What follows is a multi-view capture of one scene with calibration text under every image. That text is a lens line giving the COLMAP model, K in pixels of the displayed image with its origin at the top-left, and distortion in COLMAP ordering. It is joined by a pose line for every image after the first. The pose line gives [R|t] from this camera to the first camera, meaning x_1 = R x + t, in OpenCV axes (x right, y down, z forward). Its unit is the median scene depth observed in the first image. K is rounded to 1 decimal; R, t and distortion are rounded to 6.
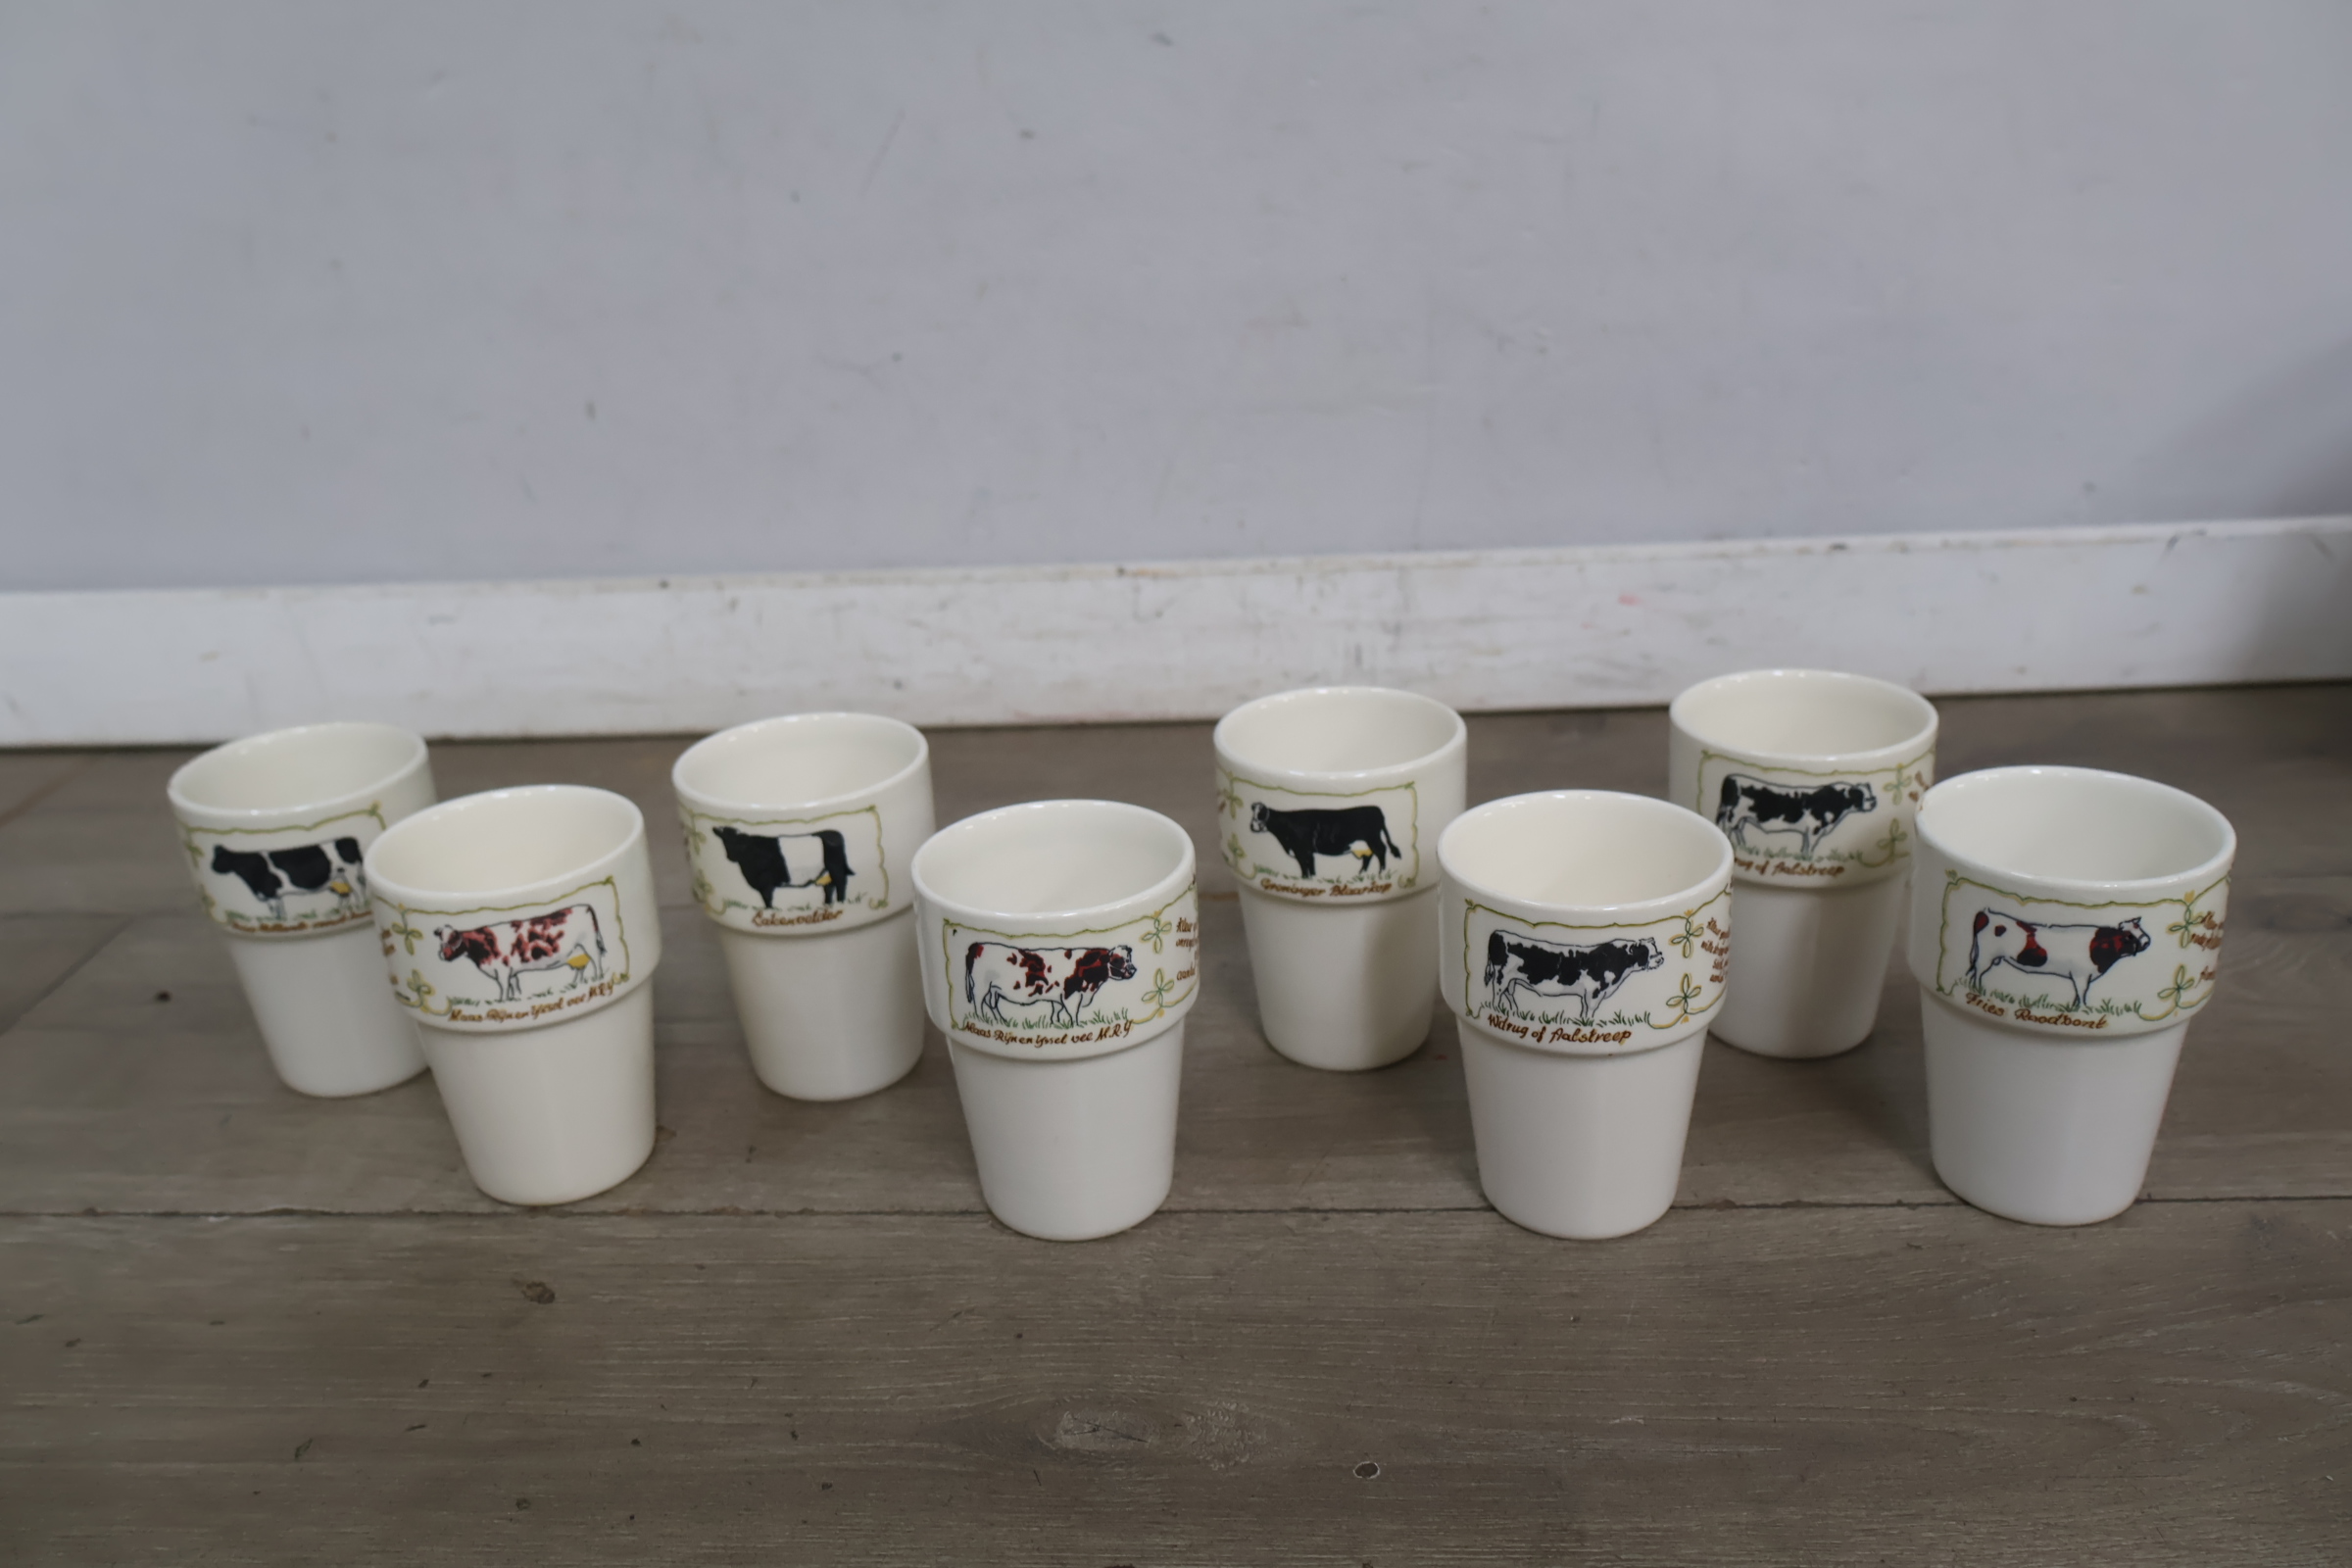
lens RADIAL K [[2157.2, 0, 1176.0], [0, 2157.2, 784.0], [0, 0, 1]] dist [0.011658, 0.009382]
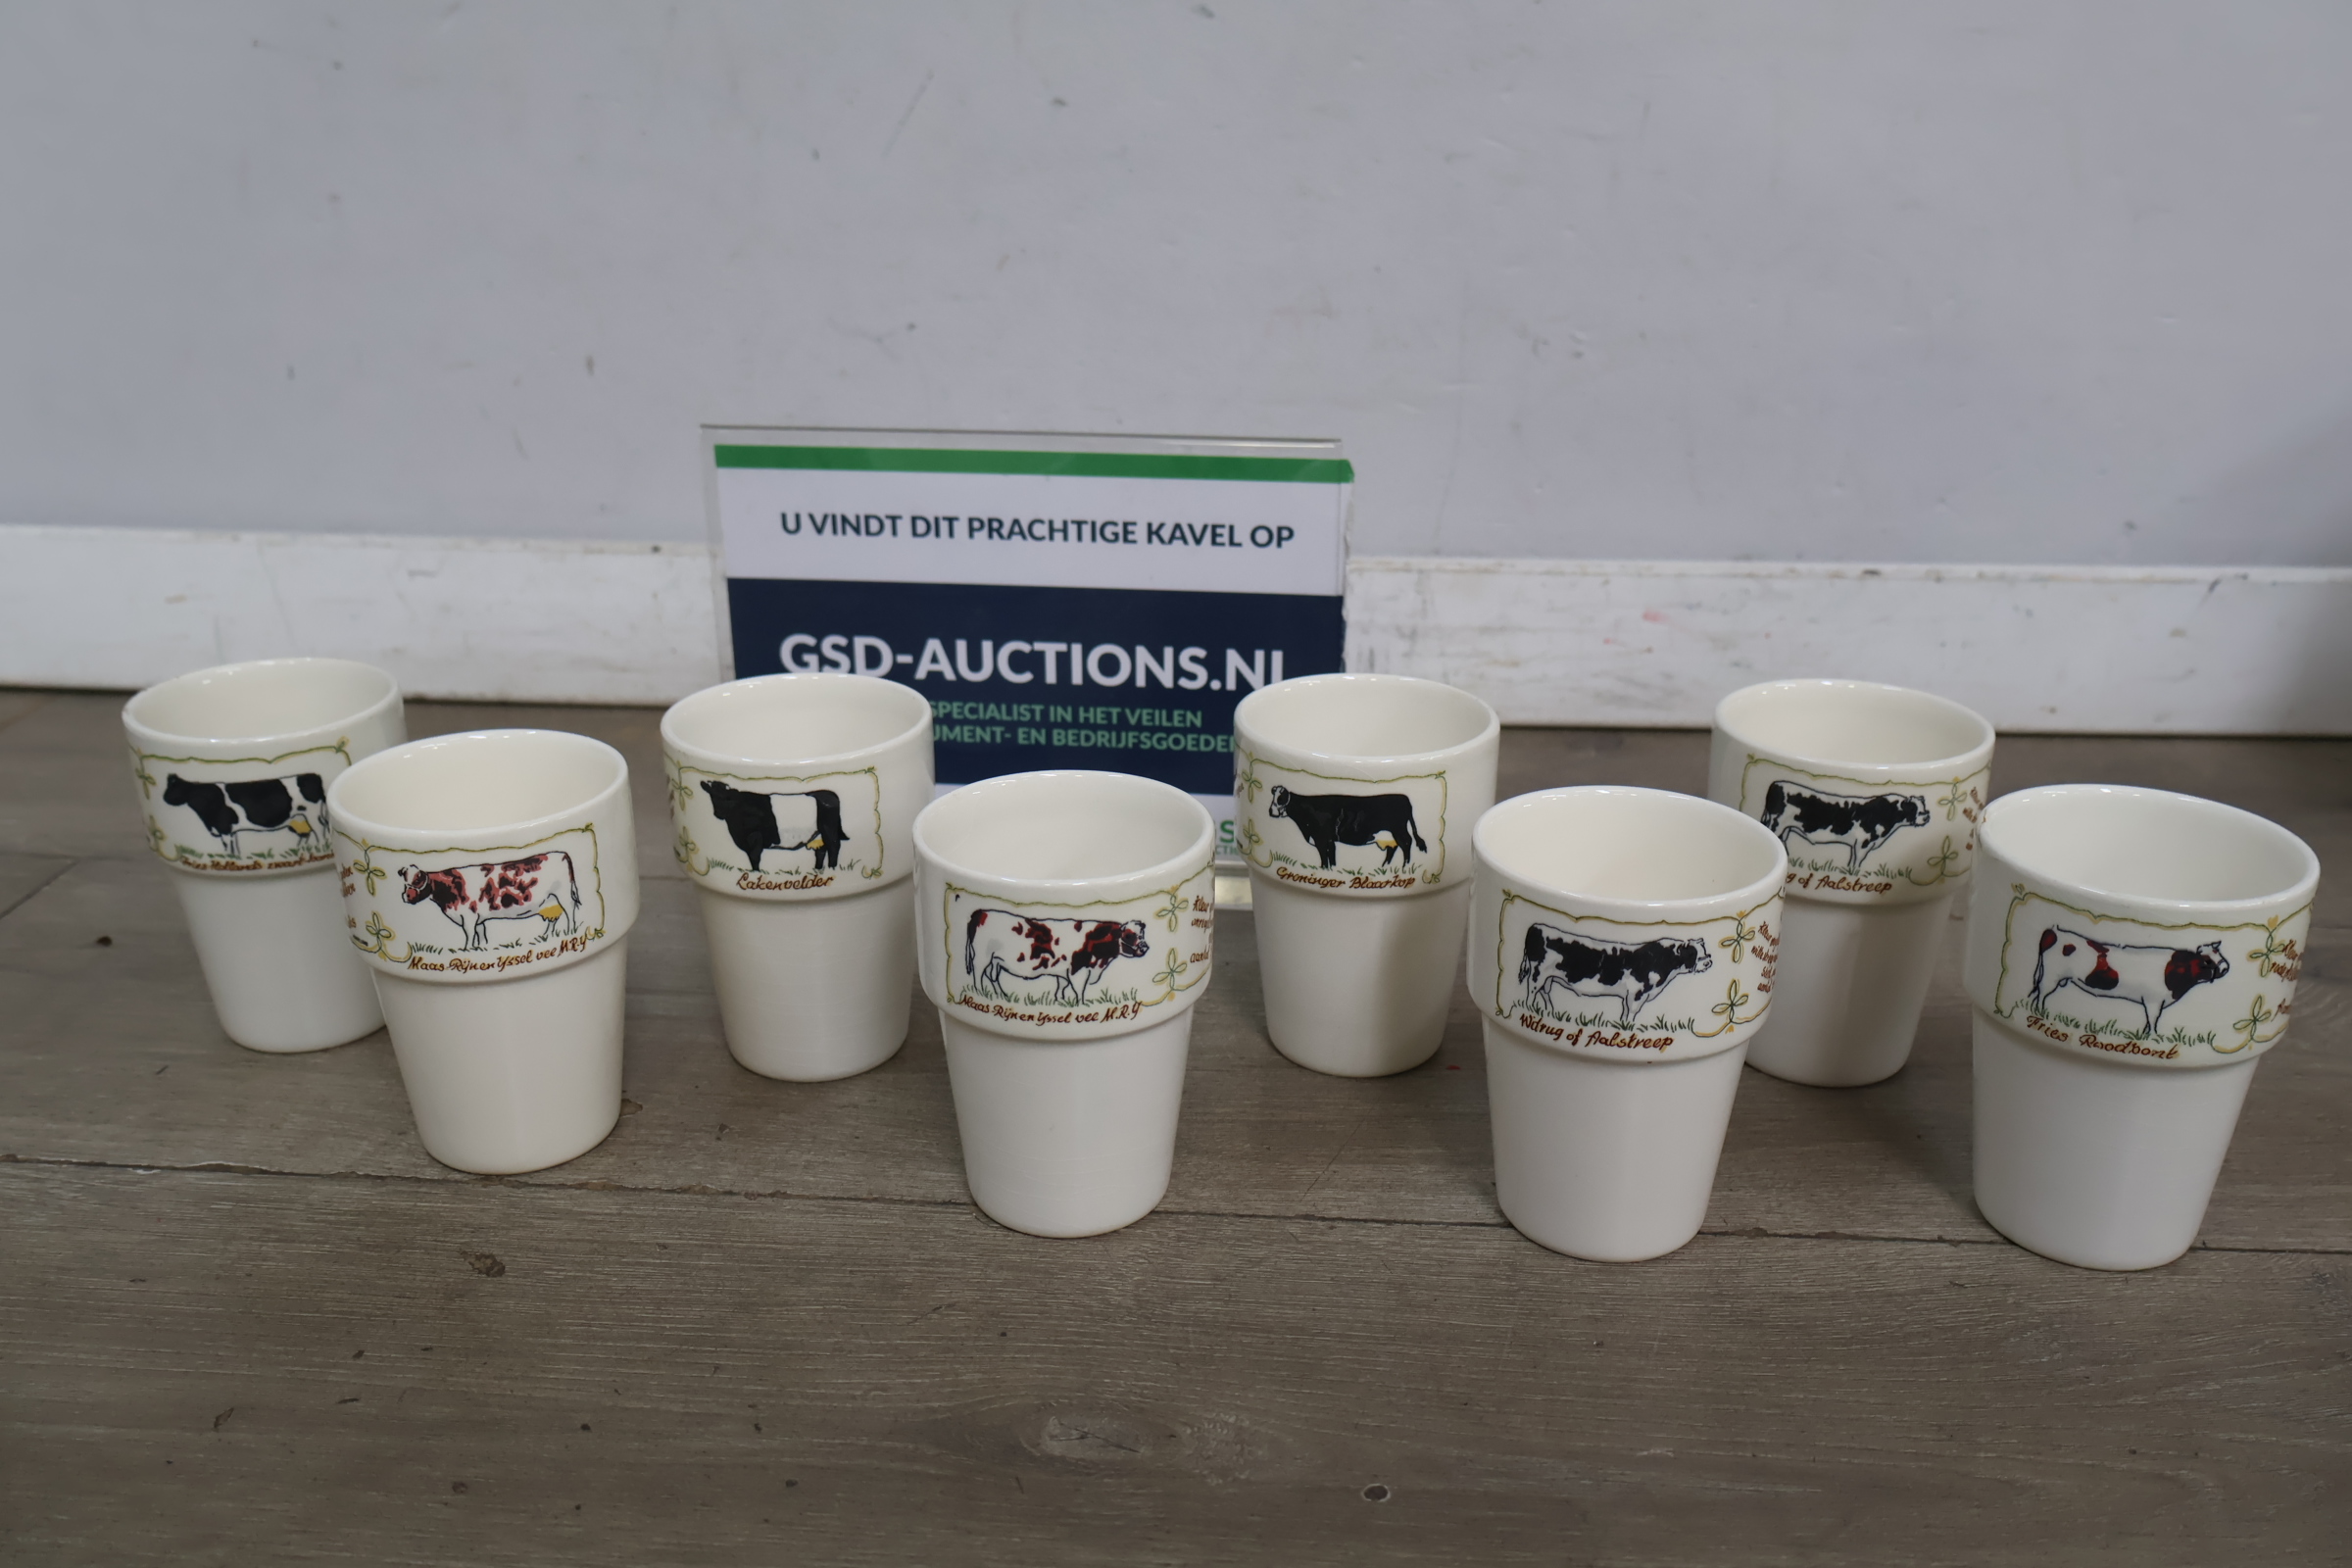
lens RADIAL K [[2153.1, 0, 1178.1], [0, 2153.1, 777.9], [0, 0, 1]] dist [0.009547, 0.008168]
pose [[0.998557, 0.051391, 0.015608, -0.022849], [-0.051019, 0.998425, -0.023342, 0.032039], [-0.016783, 0.022512, 0.999606, 0.060197]]
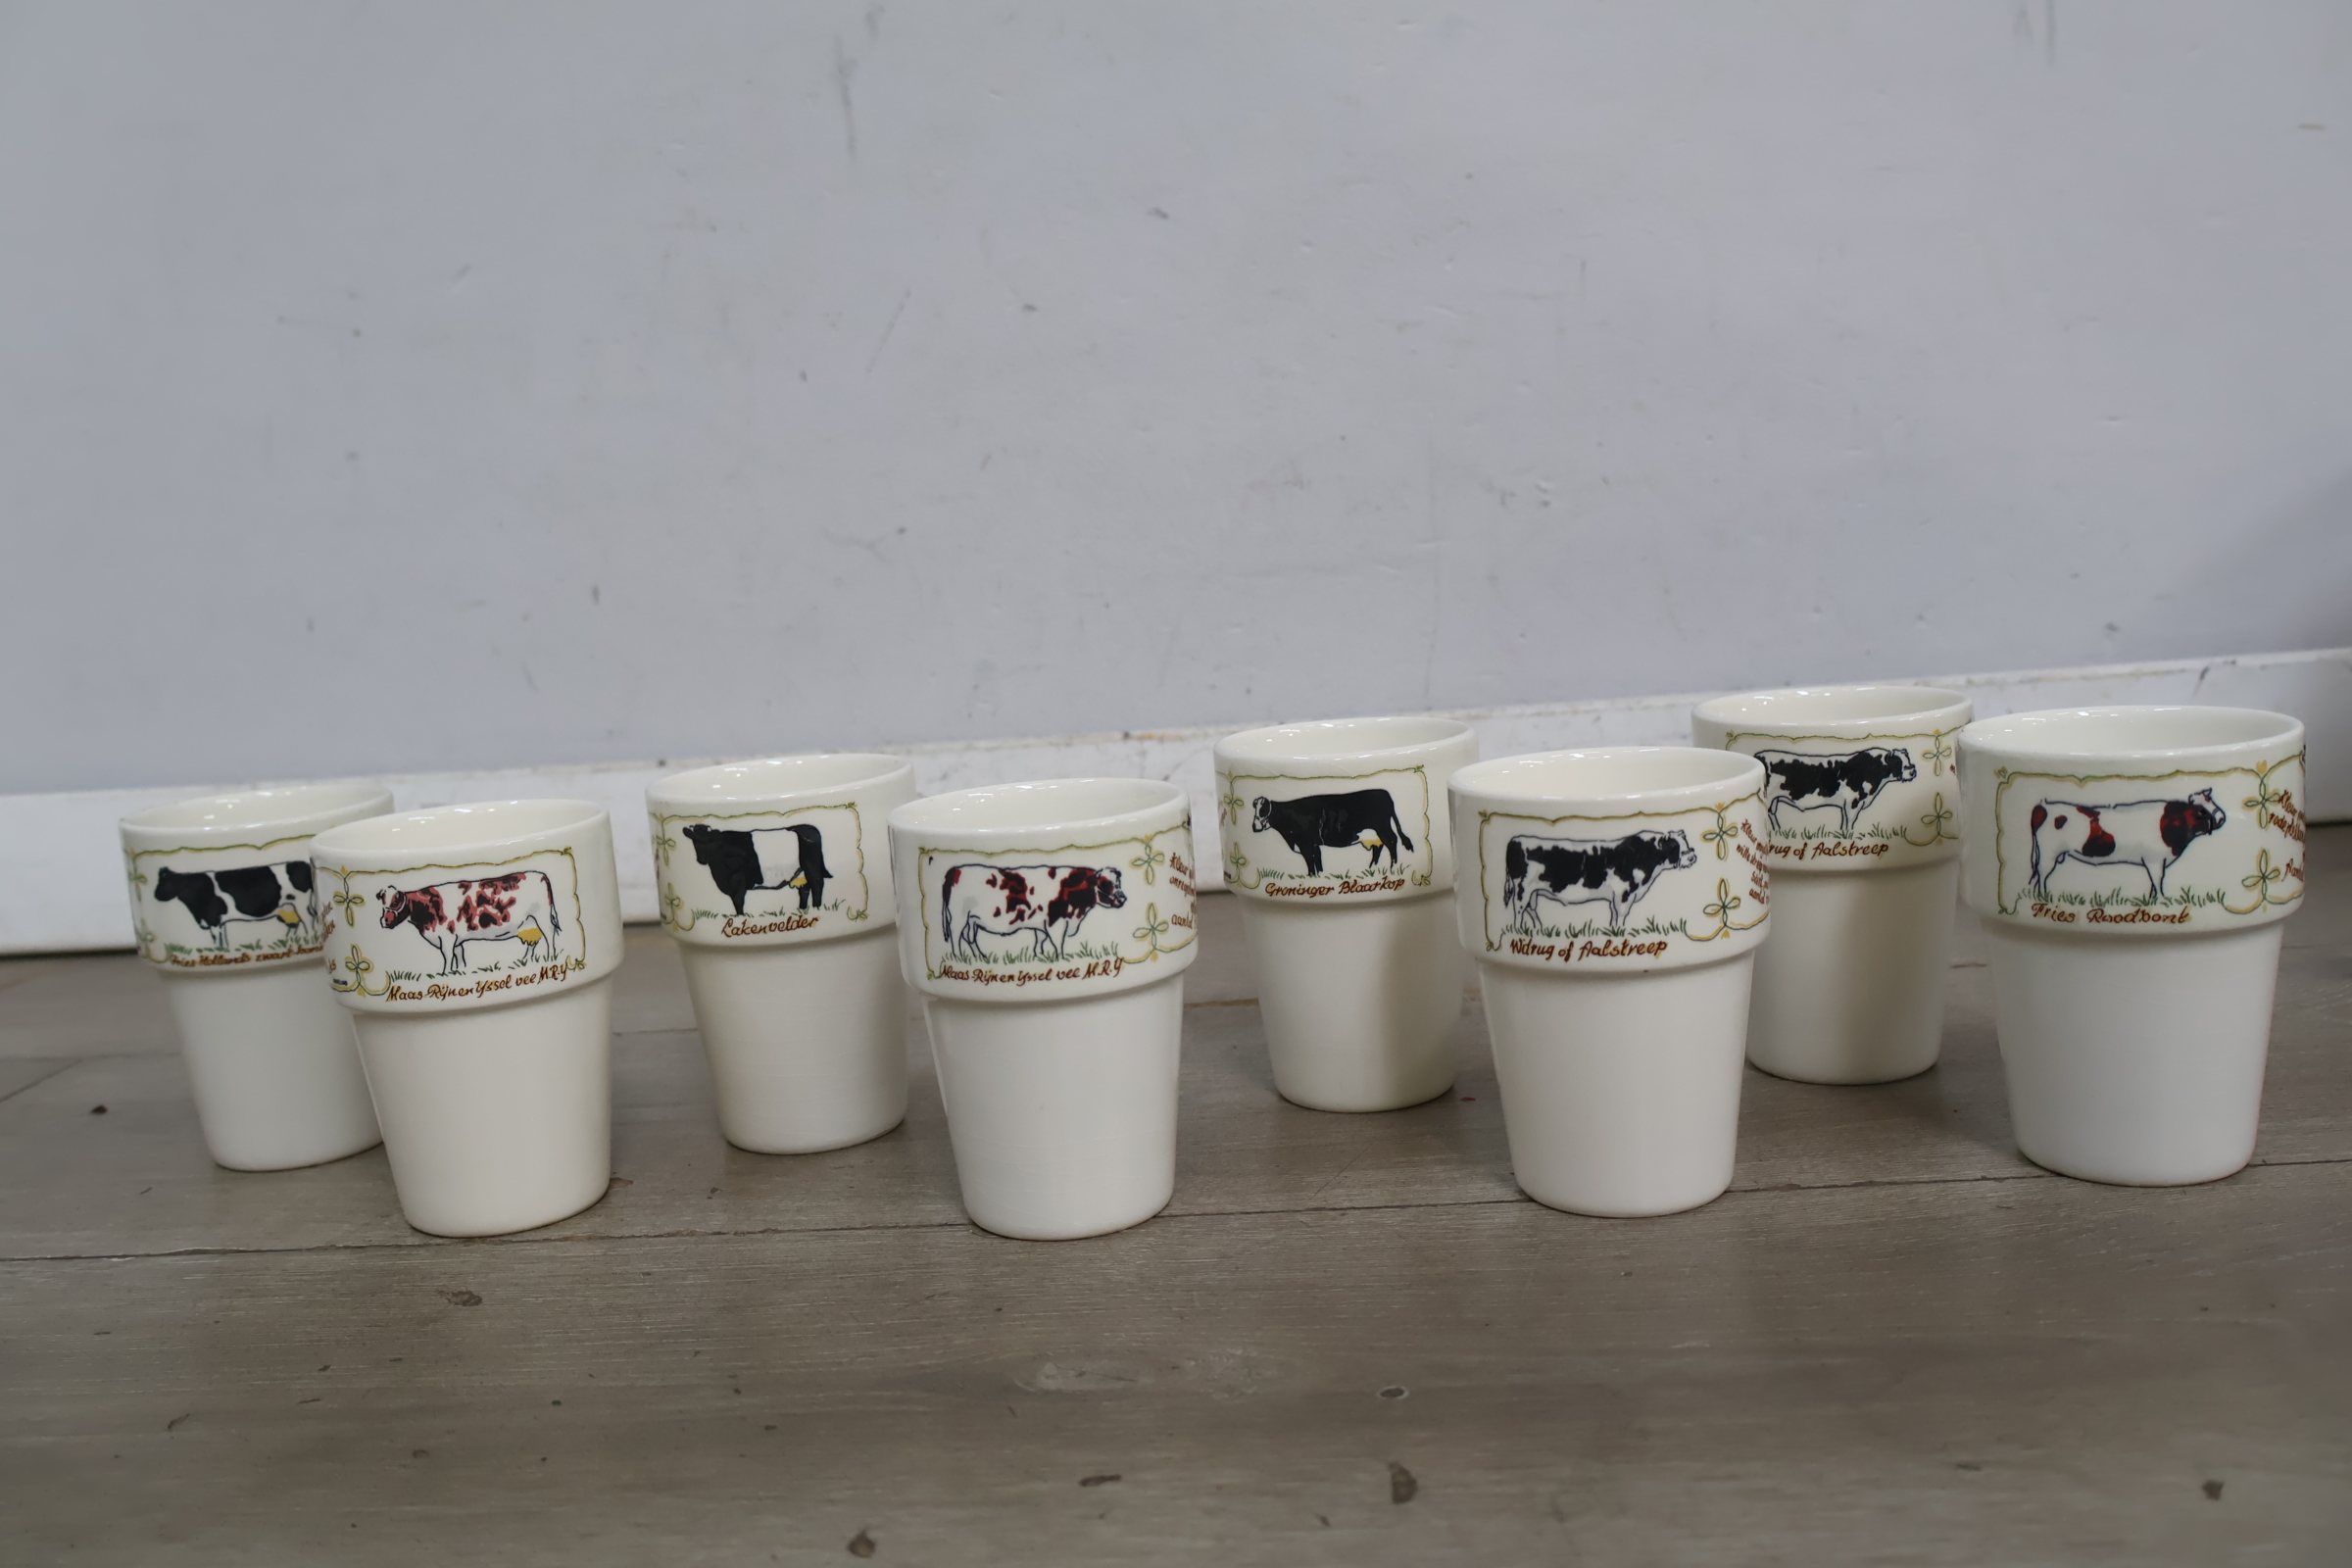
lens RADIAL K [[2157.2, 0, 1176.0], [0, 2157.2, 784.0], [0, 0, 1]] dist [0.011658, 0.009382]
pose [[0.999723, -0.019137, -0.013725, 0.015593], [0.015355, 0.971583, -0.236200, 0.243886], [0.017855, 0.235924, 0.971607, 0.085792]]
